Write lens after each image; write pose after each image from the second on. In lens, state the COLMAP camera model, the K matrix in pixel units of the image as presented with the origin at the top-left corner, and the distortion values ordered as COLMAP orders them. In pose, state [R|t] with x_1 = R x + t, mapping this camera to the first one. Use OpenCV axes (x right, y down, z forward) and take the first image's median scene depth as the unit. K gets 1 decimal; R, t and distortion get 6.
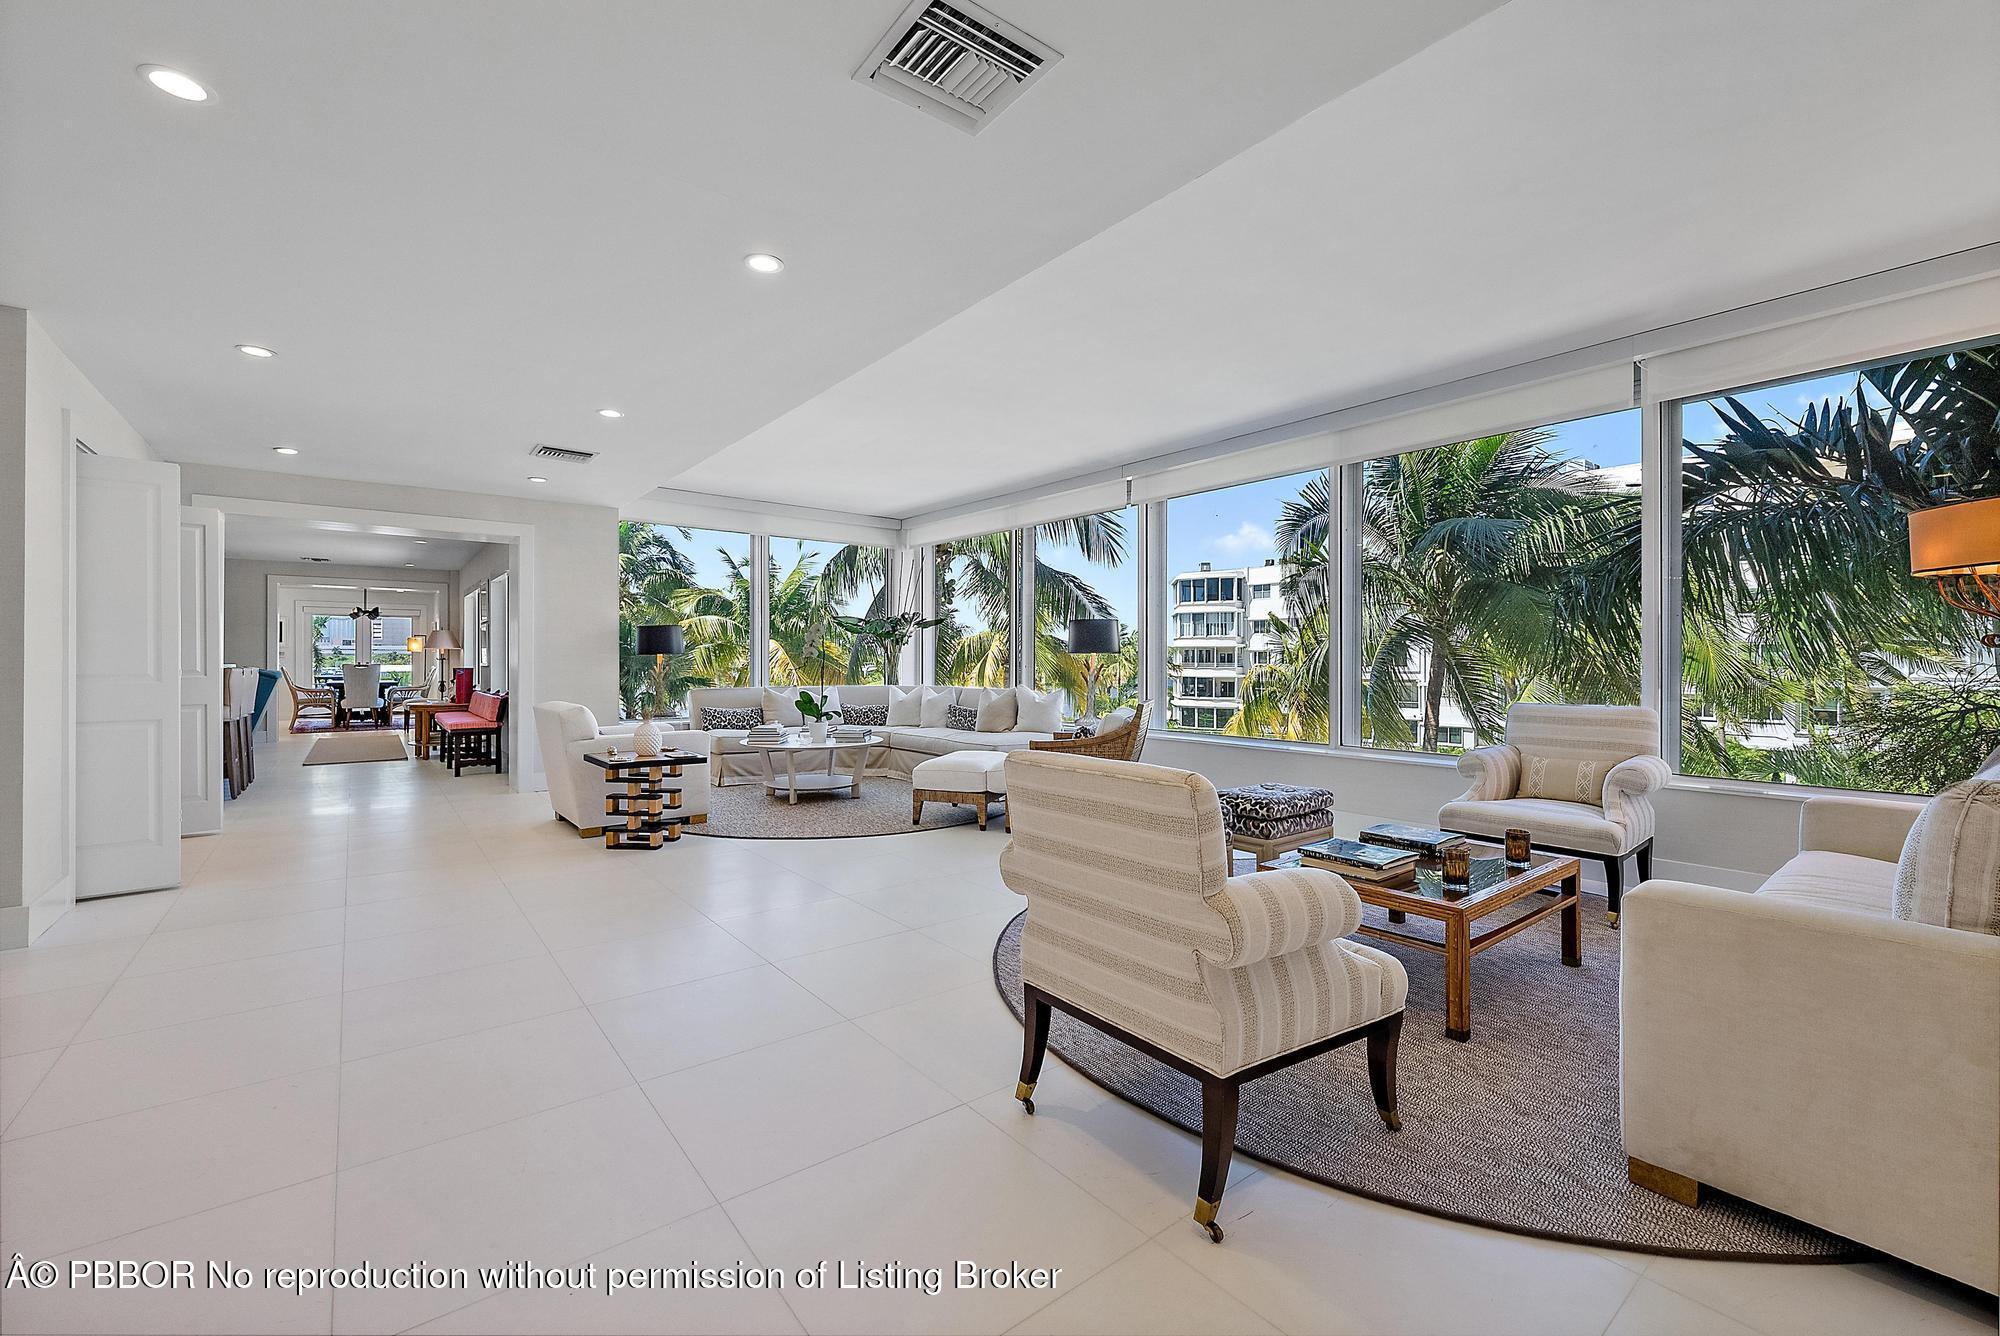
lens RADIAL K [[828.4, 0, 1000.0], [0, 828.4, 668.0], [0, 0, 1]] dist [-0.000348, -0.000276]
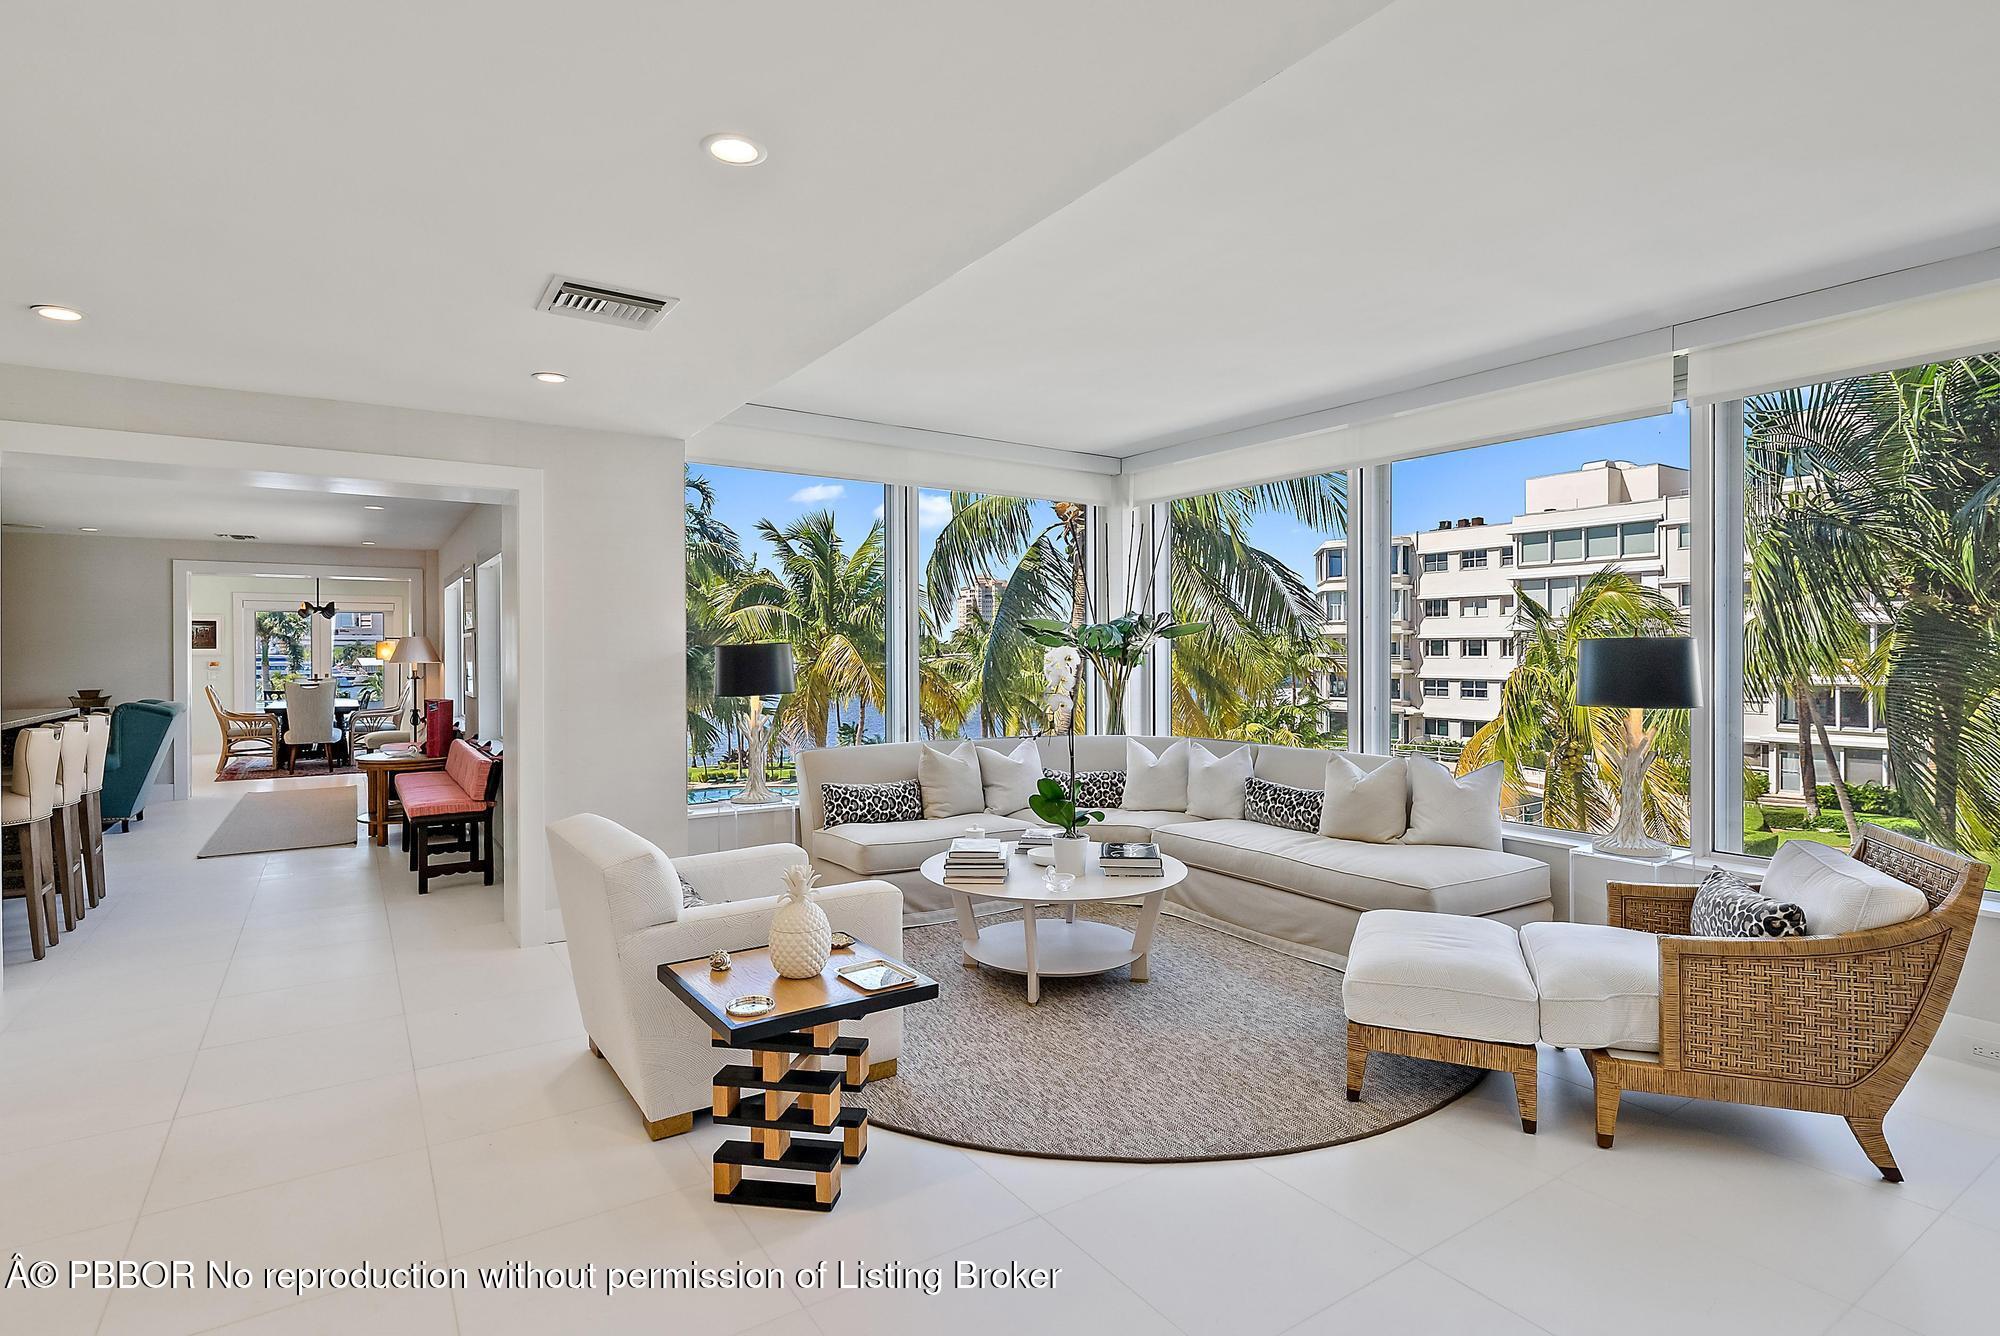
lens RADIAL K [[1016.4, 0, 1000.0], [0, 1016.4, 668.0], [0, 0, 1]] dist [0.001967, 0.001055]
pose [[0.996241, -0.002409, -0.086596, -0.123787], [0.003058, 0.999968, 0.007363, -0.026857], [0.086575, -0.007600, 0.996216, 0.215752]]
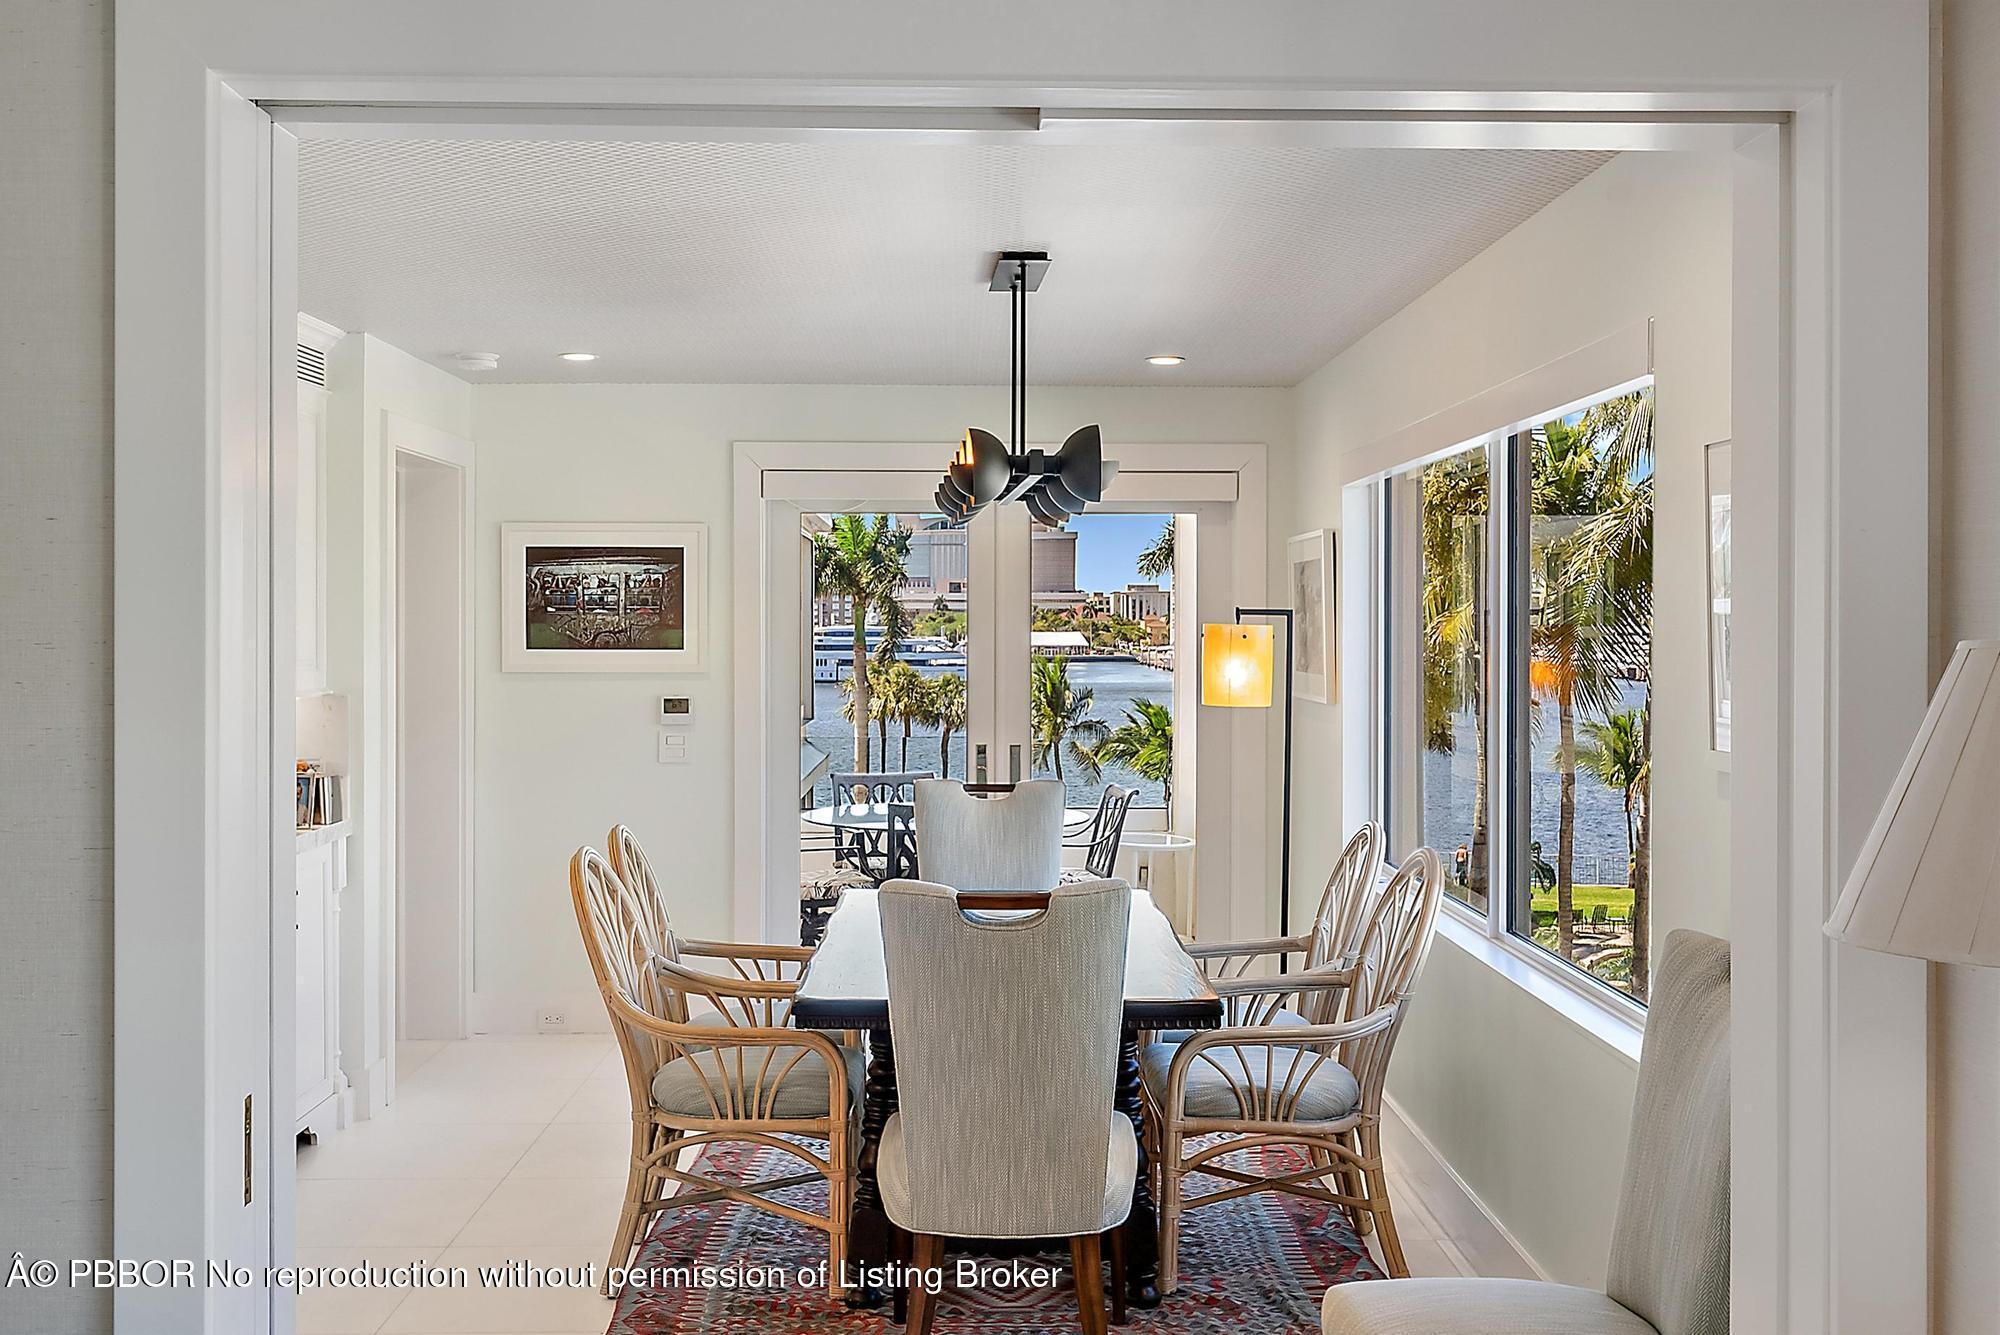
lens RADIAL K [[2078.4, 0, 1001.1], [0, 2078.4, 631.3], [0, 0, 1]] dist [-0.002481, -0.000542]
pose [[0.799856, 0.000687, -0.600192, -0.716358], [0.001186, 0.999996, 0.002725, -0.051808], [0.600191, -0.002891, 0.799852, 0.920628]]
